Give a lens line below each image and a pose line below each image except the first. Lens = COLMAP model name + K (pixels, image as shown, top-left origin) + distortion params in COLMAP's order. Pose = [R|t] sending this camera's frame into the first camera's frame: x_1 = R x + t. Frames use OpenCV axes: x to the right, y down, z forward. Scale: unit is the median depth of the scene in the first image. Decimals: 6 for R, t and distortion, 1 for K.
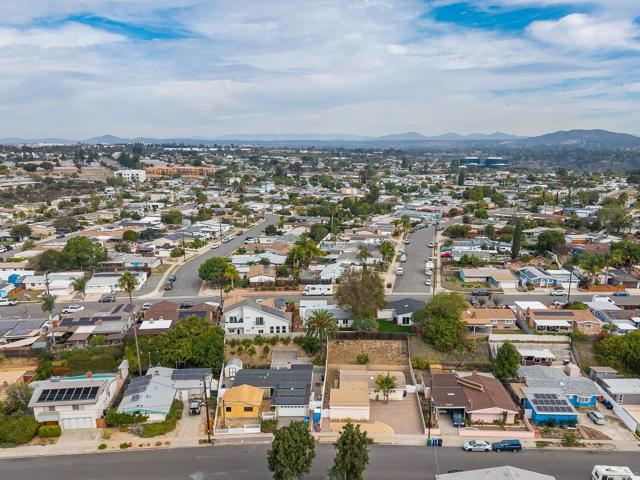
lens RADIAL K [[562.3, 0, 319.6], [0, 562.3, 240.2], [0, 0, 1]] dist [-0.010870, -0.000913]
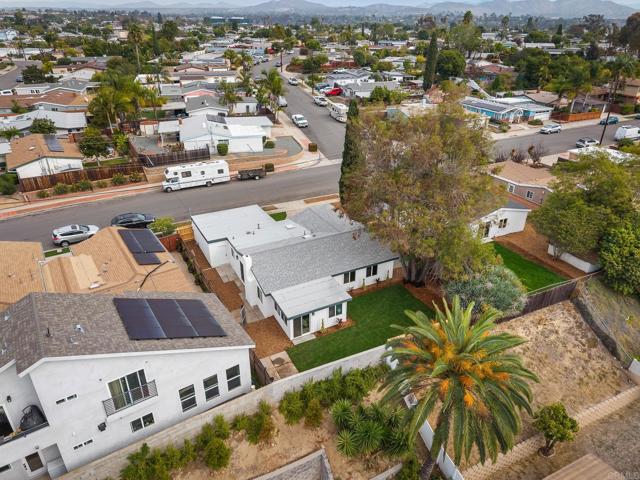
lens RADIAL K [[451.2, 0, 320.0], [0, 451.2, 237.9], [0, 0, 1]] dist [-0.007182, -0.005666]
pose [[0.886636, -0.202871, 0.415595, -0.074571], [0.069911, 0.947117, 0.313181, 0.027485], [-0.457153, -0.248623, 0.853931, 0.608839]]
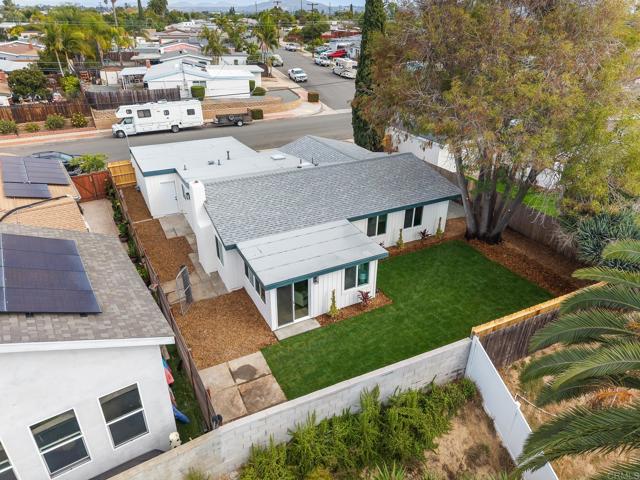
lens RADIAL K [[451.2, 0, 319.3], [0, 451.2, 240.6], [0, 0, 1]] dist [-0.007182, -0.005666]
pose [[0.887129, -0.203295, 0.414336, -0.043907], [0.067198, 0.945088, 0.319834, 0.076081], [-0.456604, -0.255891, 0.852075, 0.680248]]
